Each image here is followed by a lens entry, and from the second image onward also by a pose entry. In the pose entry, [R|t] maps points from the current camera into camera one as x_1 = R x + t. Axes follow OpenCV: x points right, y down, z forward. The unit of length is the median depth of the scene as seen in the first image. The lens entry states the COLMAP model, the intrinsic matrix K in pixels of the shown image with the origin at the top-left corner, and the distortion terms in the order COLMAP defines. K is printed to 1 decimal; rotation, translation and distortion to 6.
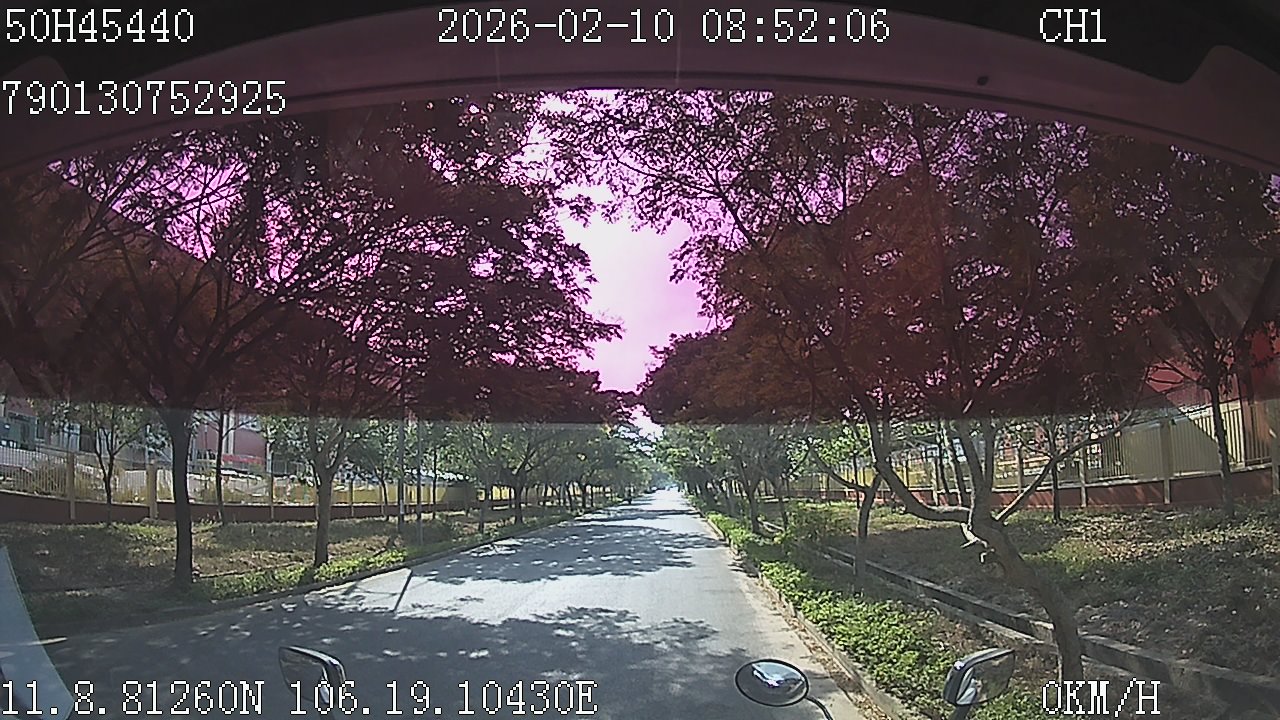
lens RADIAL K [[1416.9, 0, 640.0], [0, 1416.9, 360.0], [0, 0, 1]] dist [-0.554831, 0.006244]
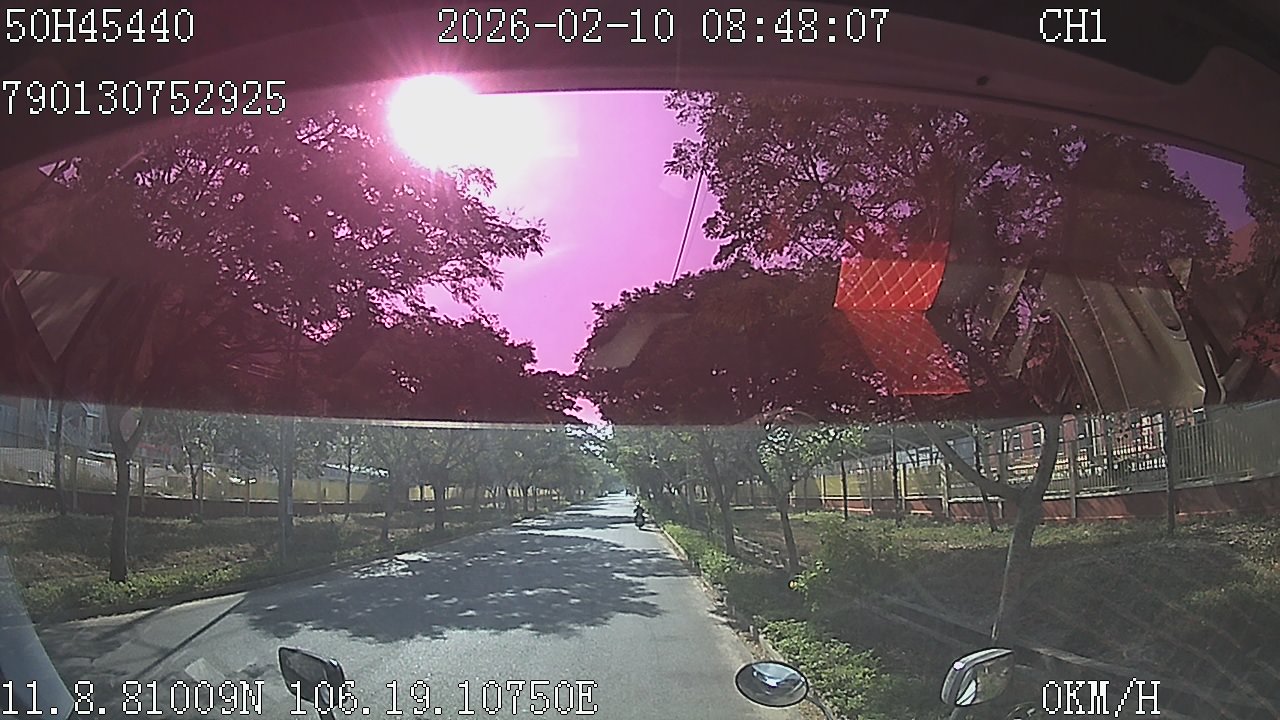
lens RADIAL K [[1176.7, 0, 640.0], [0, 1176.7, 360.0], [0, 0, 1]] dist [-0.509830, 0.161867]
pose [[0.999264, 0.021070, 0.032058, 0.009763], [-0.020353, 0.999539, -0.022518, 0.027710], [-0.032518, 0.021849, 0.999232, 0.300857]]
